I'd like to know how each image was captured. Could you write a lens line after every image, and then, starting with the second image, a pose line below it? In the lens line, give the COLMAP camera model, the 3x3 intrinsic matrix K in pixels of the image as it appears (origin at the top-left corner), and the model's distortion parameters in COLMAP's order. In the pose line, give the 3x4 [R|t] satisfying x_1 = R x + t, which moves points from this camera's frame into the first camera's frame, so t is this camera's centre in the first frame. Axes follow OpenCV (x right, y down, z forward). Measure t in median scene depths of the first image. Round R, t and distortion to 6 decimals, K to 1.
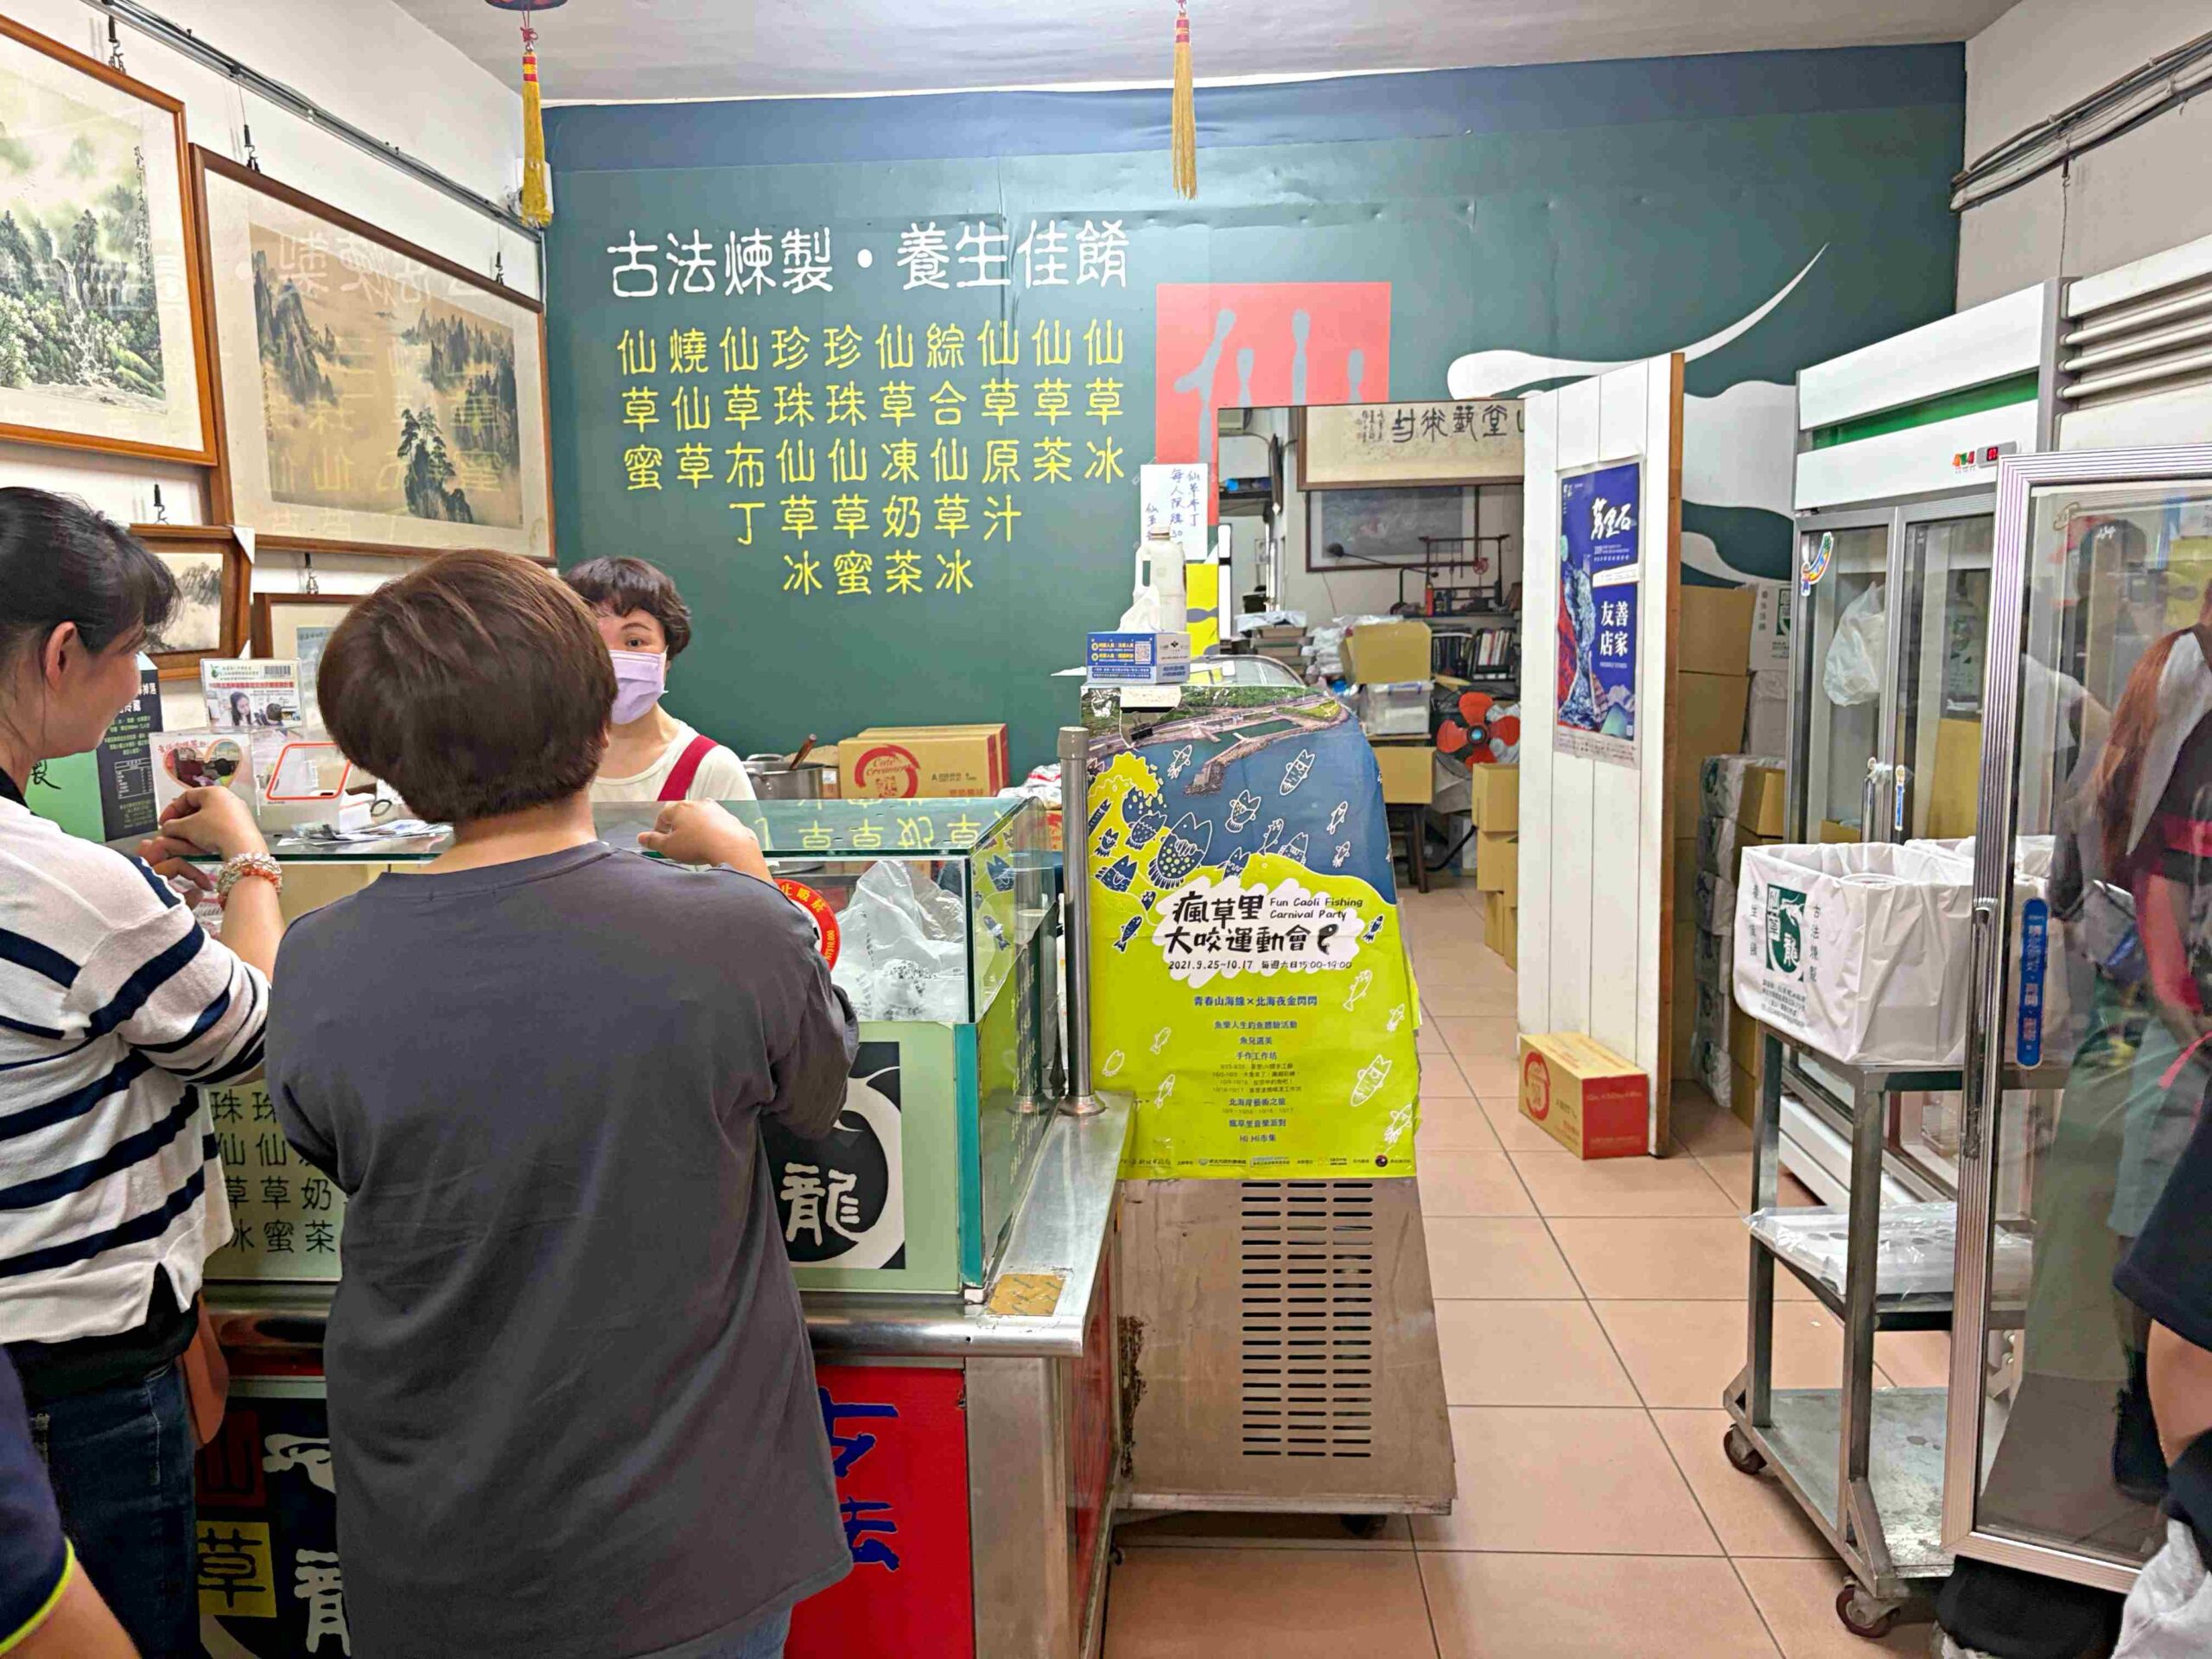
lens RADIAL K [[1661.7, 0, 1110.6], [0, 1661.7, 837.4], [0, 0, 1]] dist [0.039074, -0.049921]
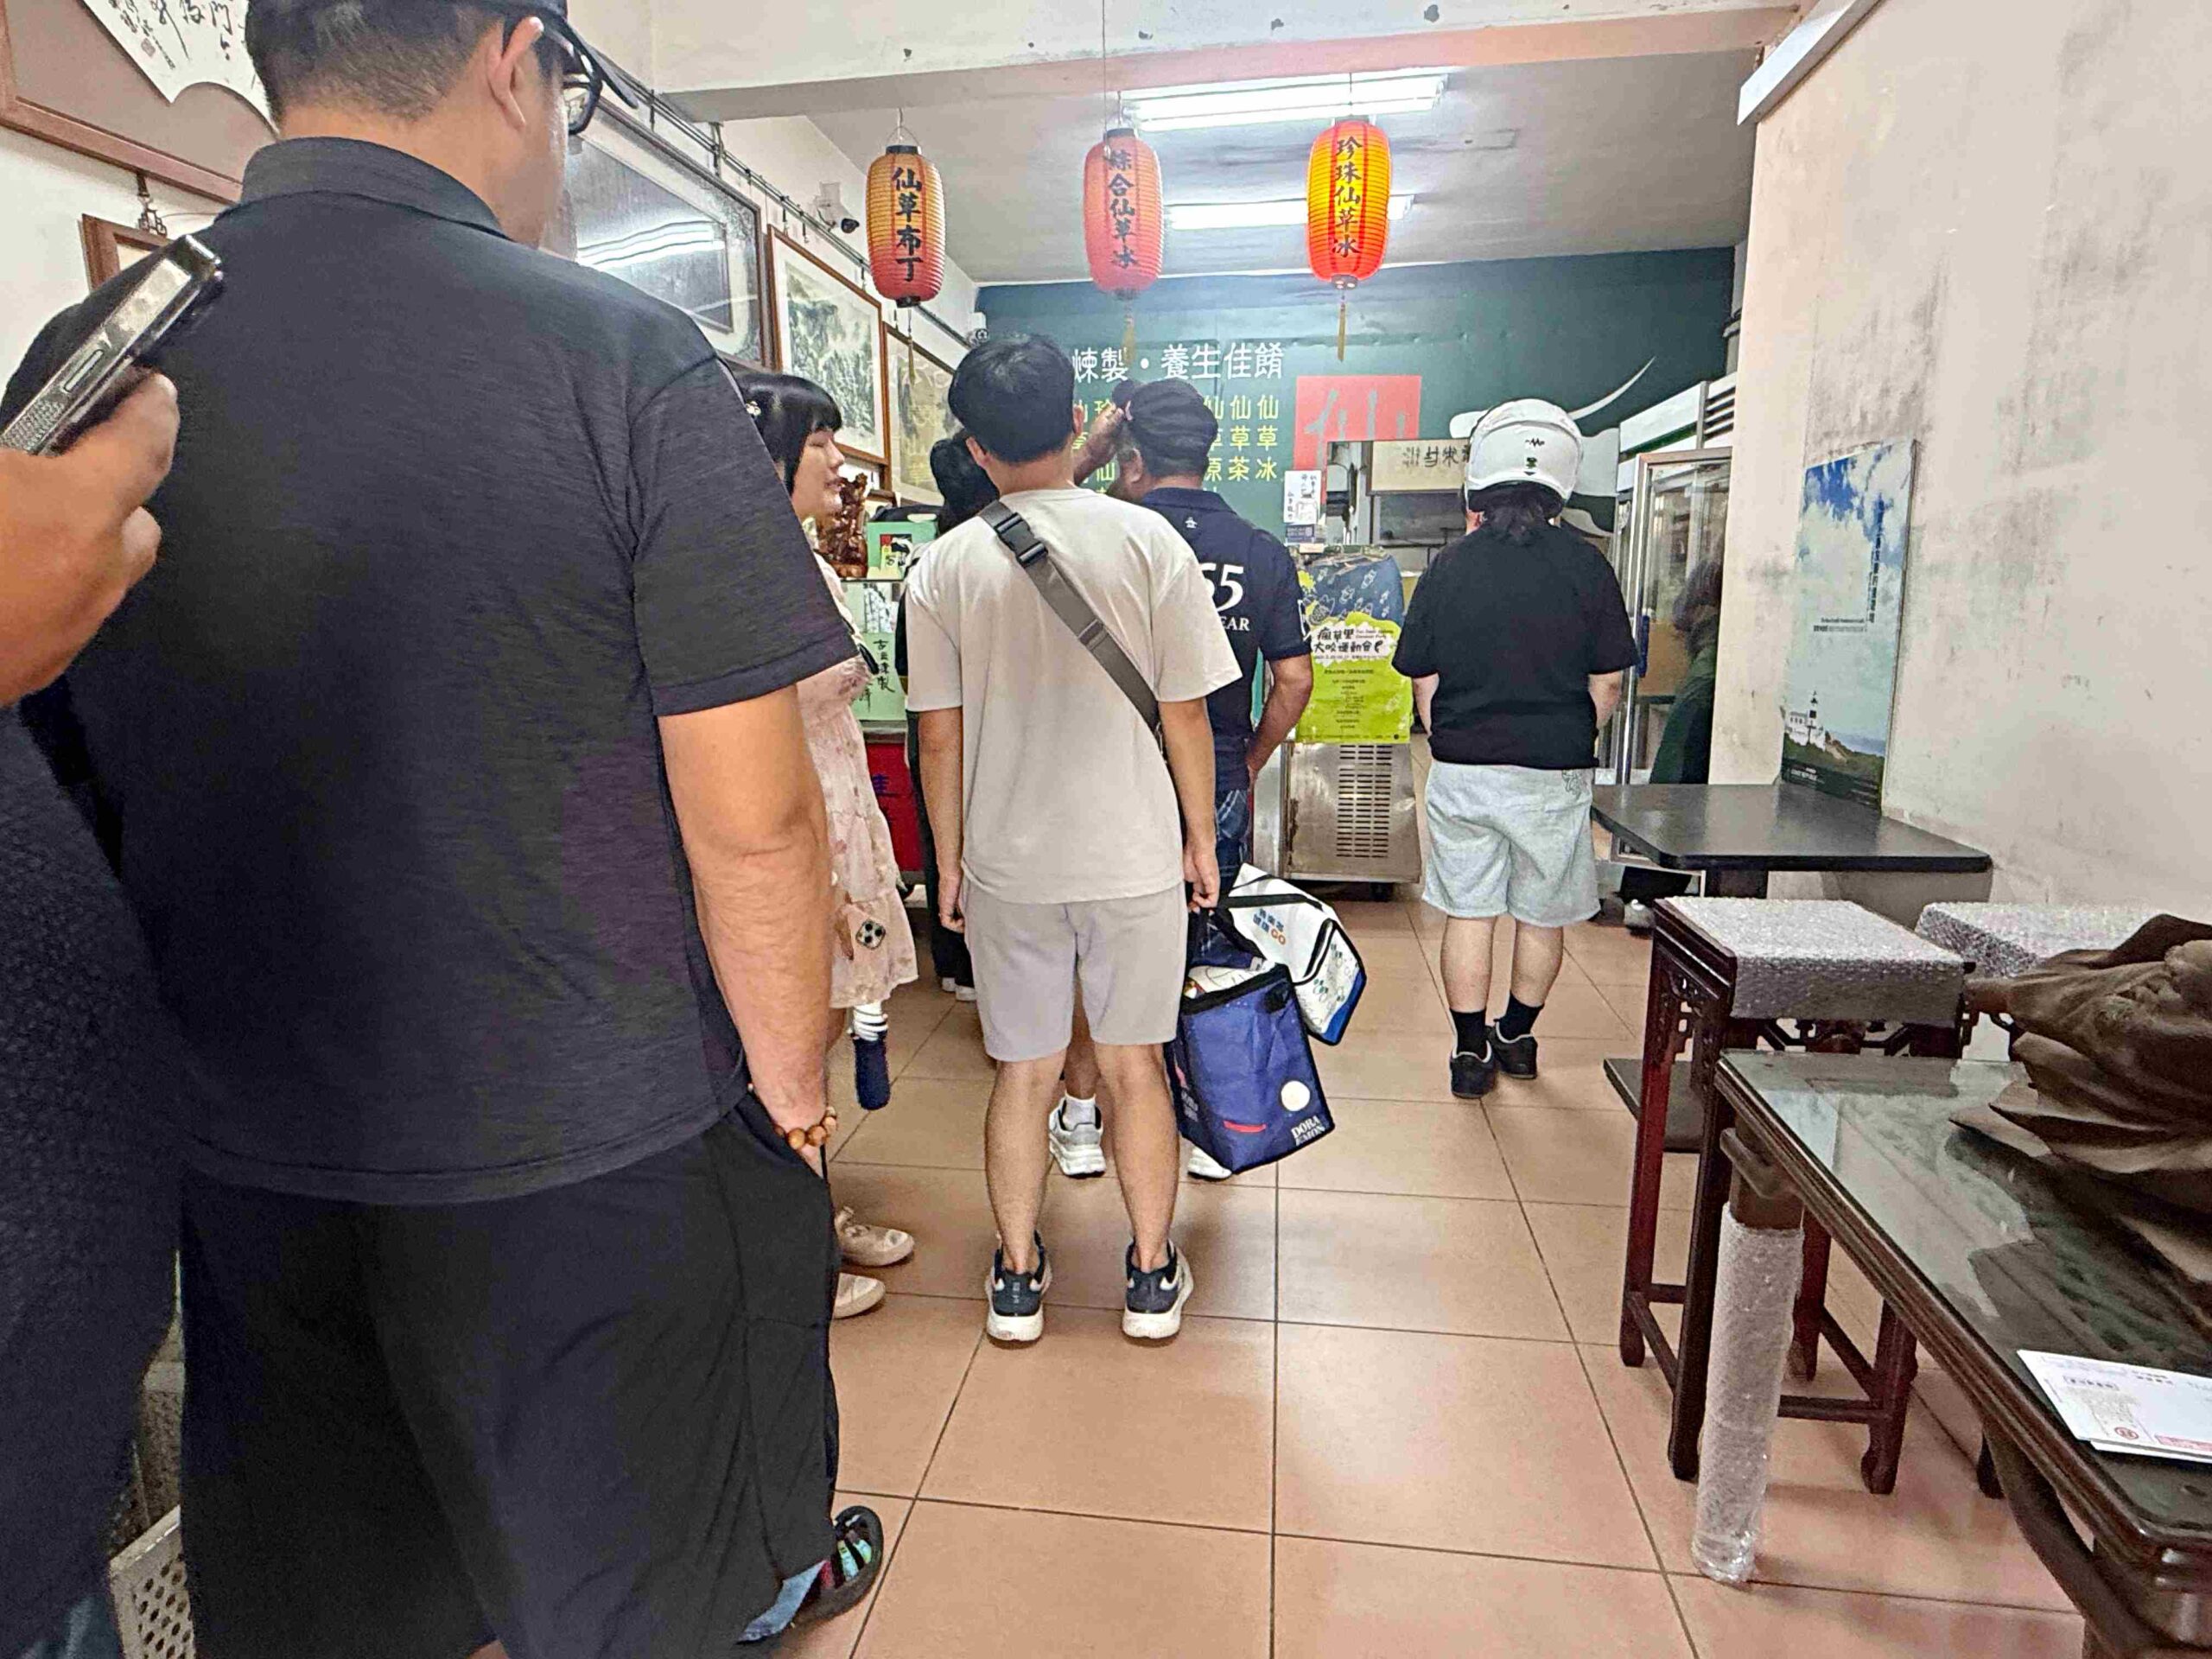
lens RADIAL K [[1206.1, 0, 1106.0], [0, 1206.1, 829.5], [0, 0, 1]] dist [-0.014134, 0.000354]
pose [[0.995703, 0.028421, -0.088134, -0.068002], [-0.023888, 0.998358, 0.052064, 0.151606], [0.089469, -0.049735, 0.994747, -0.525039]]
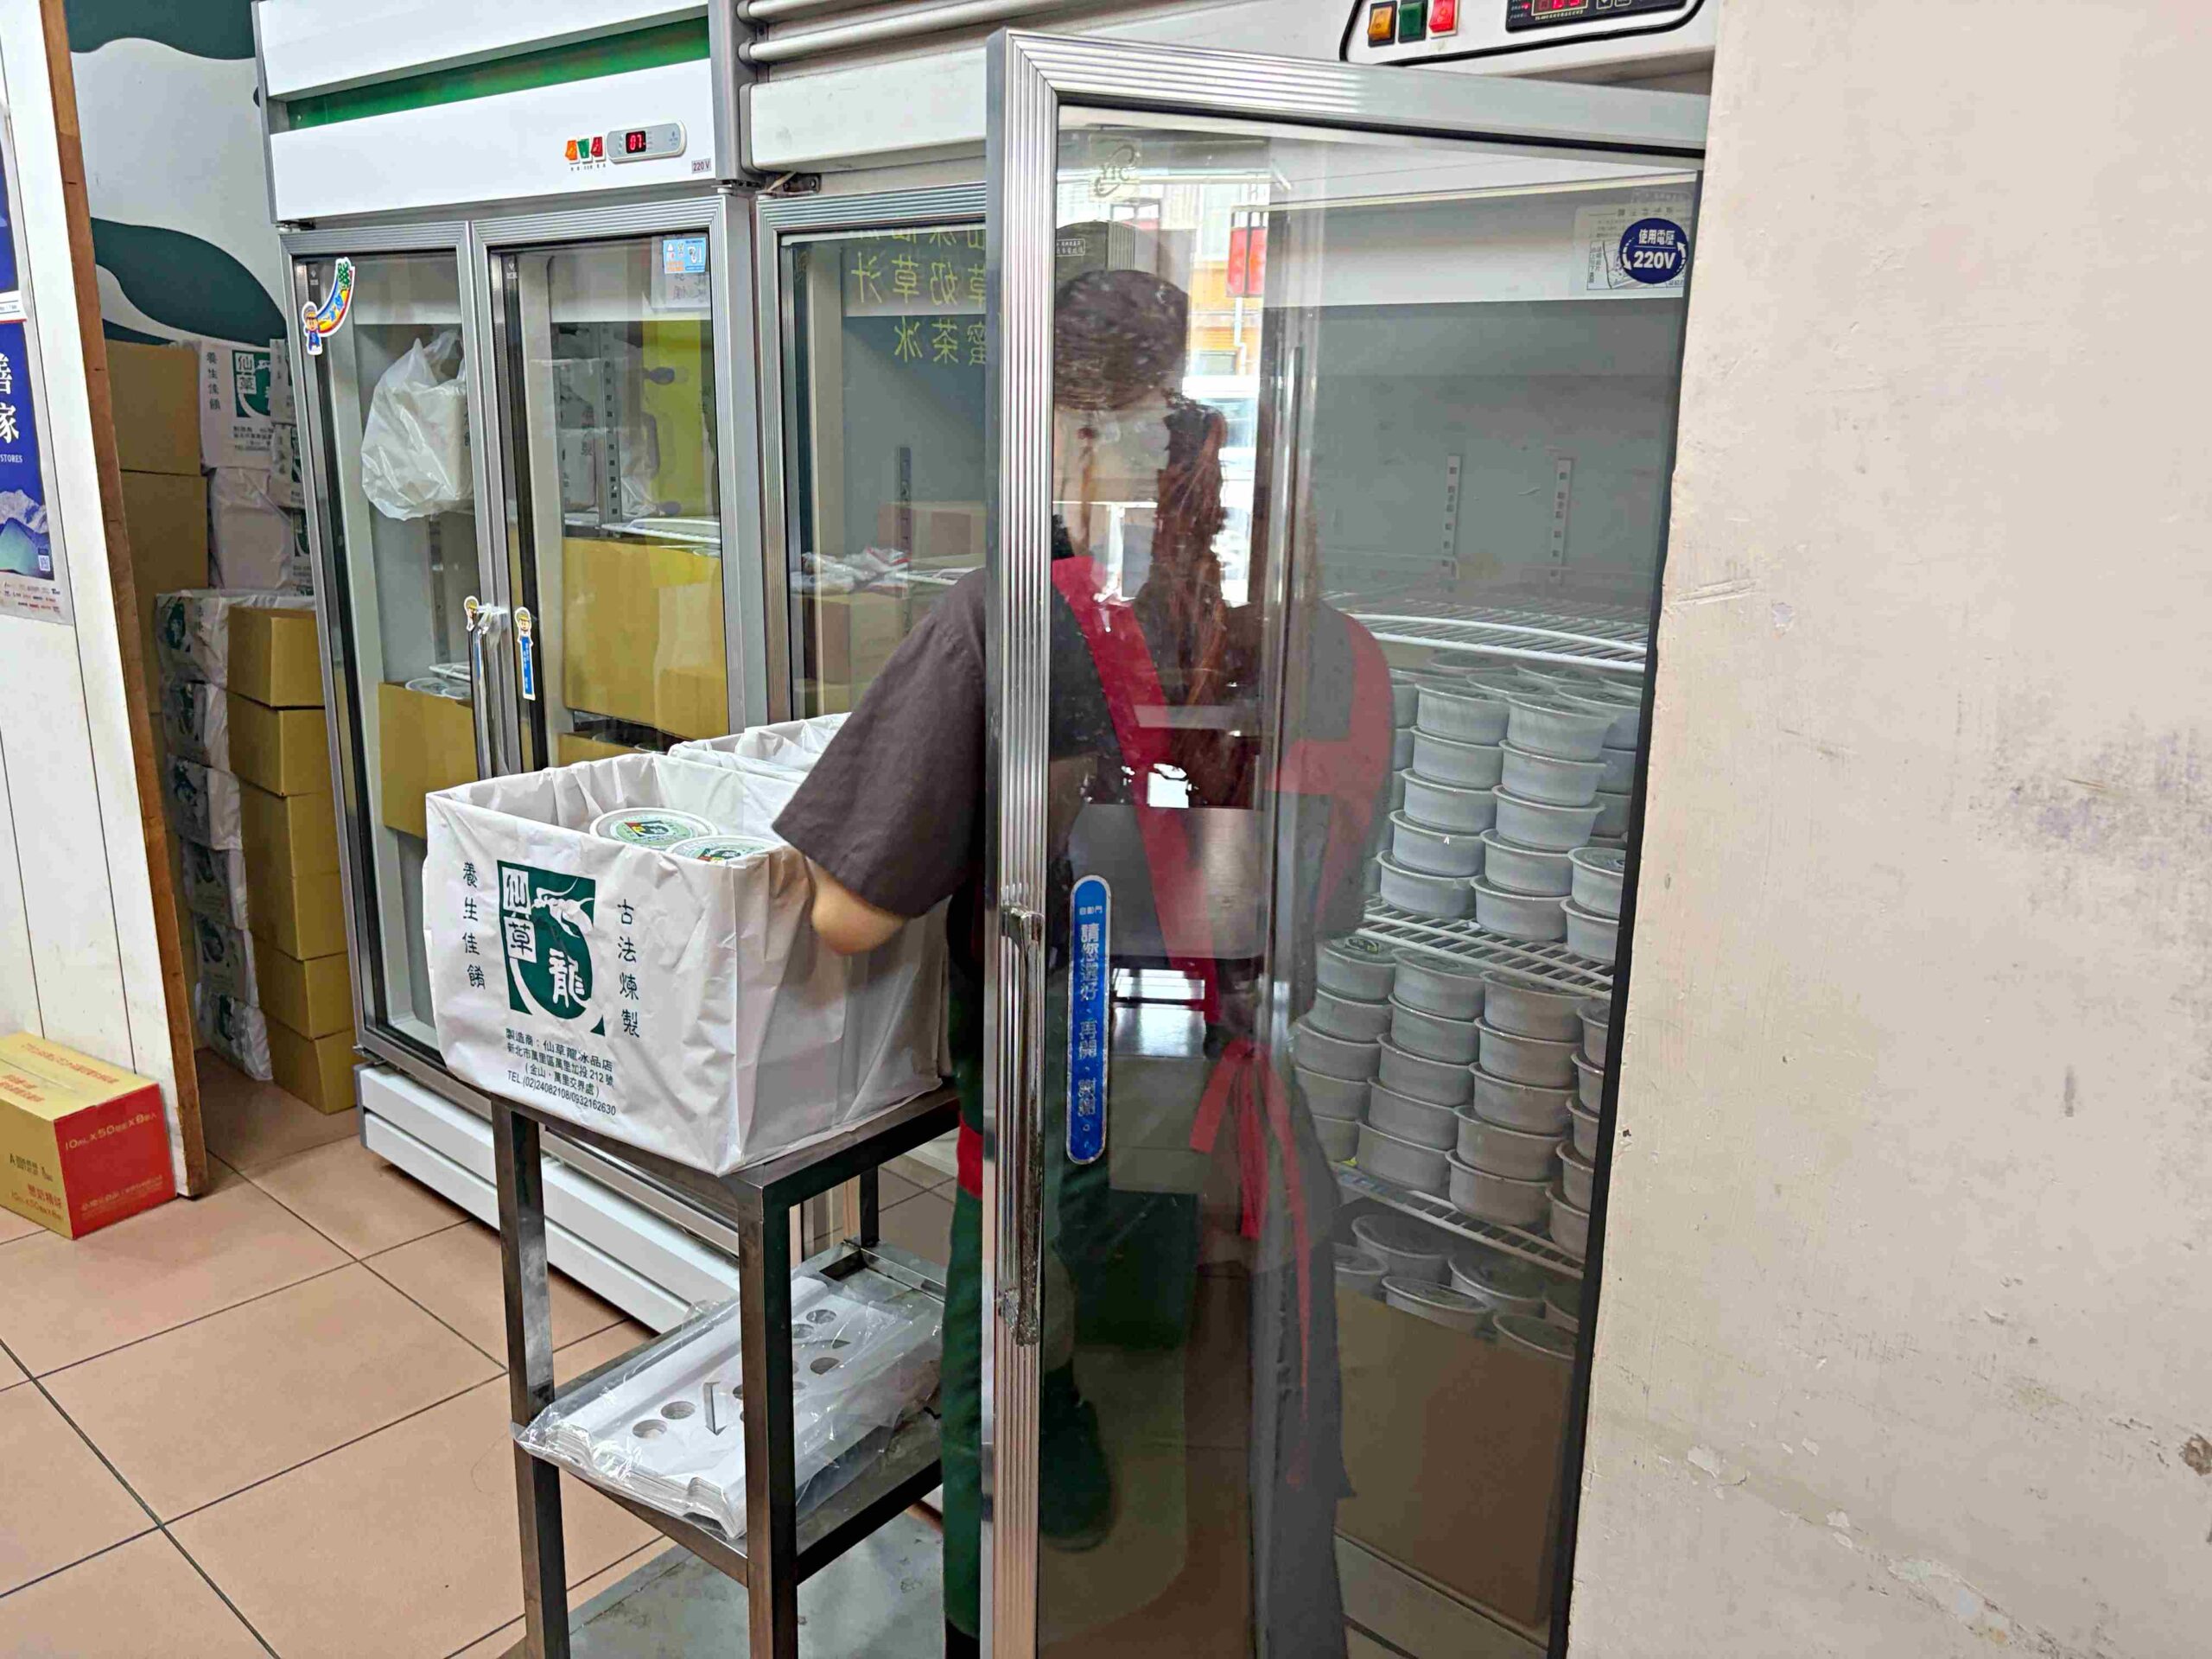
lens RADIAL K [[1679.9, 0, 1108.5], [0, 1679.9, 815.9], [0, 0, 1]] dist [0.004332, 0.002176]
pose [[0.617704, -0.154721, 0.771040, 0.060023], [0.075101, 0.987580, 0.138007, -0.030550], [-0.782816, -0.027342, 0.621652, 0.318955]]
